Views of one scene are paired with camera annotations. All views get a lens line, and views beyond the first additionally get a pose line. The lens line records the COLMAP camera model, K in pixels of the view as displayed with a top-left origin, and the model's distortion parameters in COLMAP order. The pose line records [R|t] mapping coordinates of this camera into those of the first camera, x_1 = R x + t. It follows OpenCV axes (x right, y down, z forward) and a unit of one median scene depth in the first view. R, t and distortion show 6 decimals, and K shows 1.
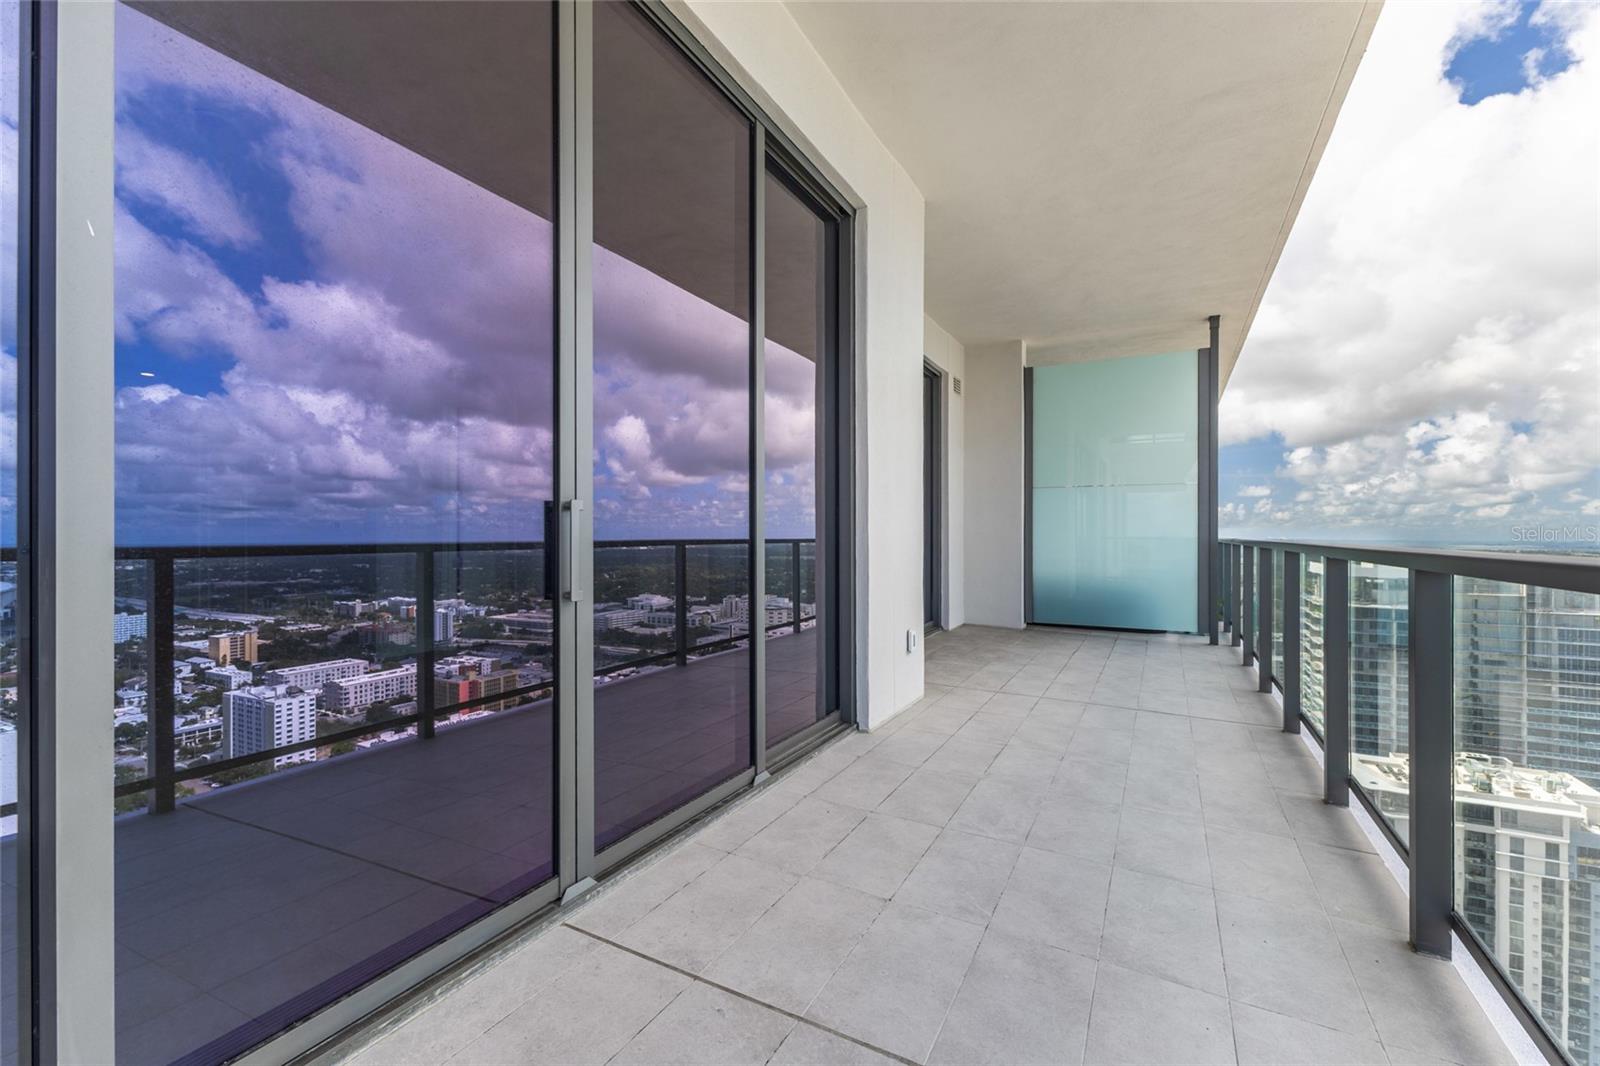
lens RADIAL K [[687.6, 0, 805.0], [0, 687.6, 527.4], [0, 0, 1]] dist [0.006567, -0.000044]
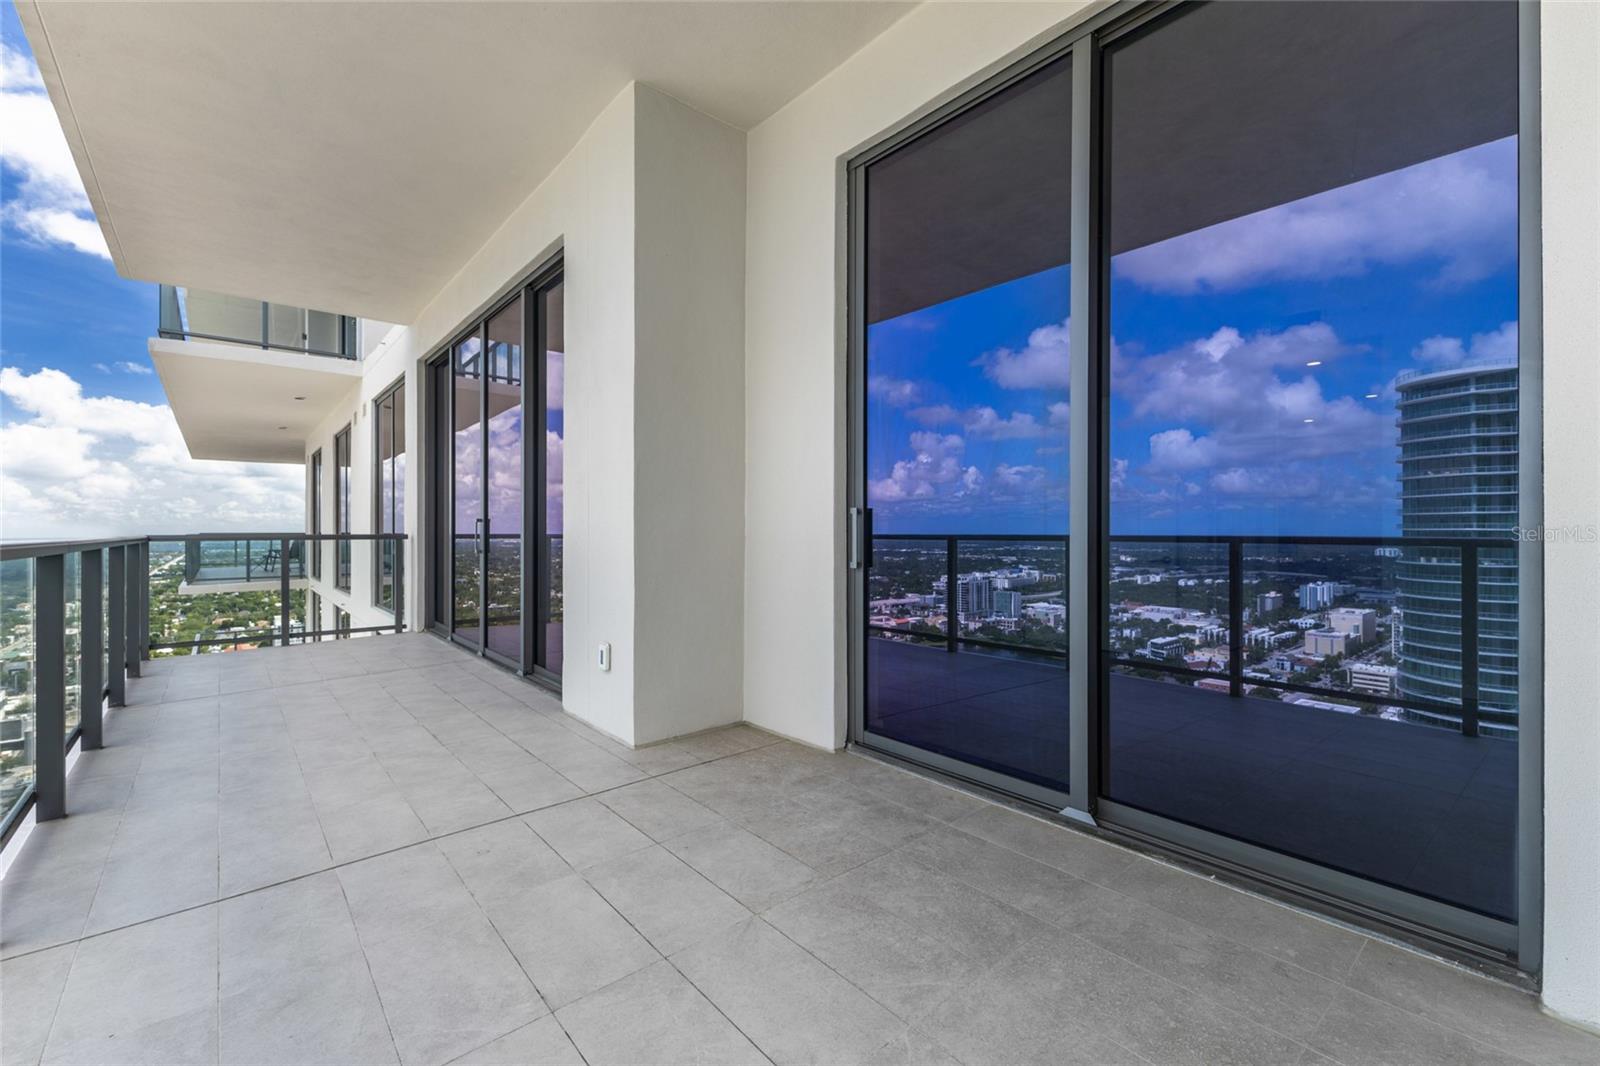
lens RADIAL K [[687.6, 0, 805.0], [0, 687.6, 527.4], [0, 0, 1]] dist [0.006567, -0.000044]
pose [[-0.374928, 0.005576, -0.927037, 0.993630], [0.011807, 0.999930, 0.001239, 0.011049], [0.926979, -0.010481, -0.374967, 1.824840]]
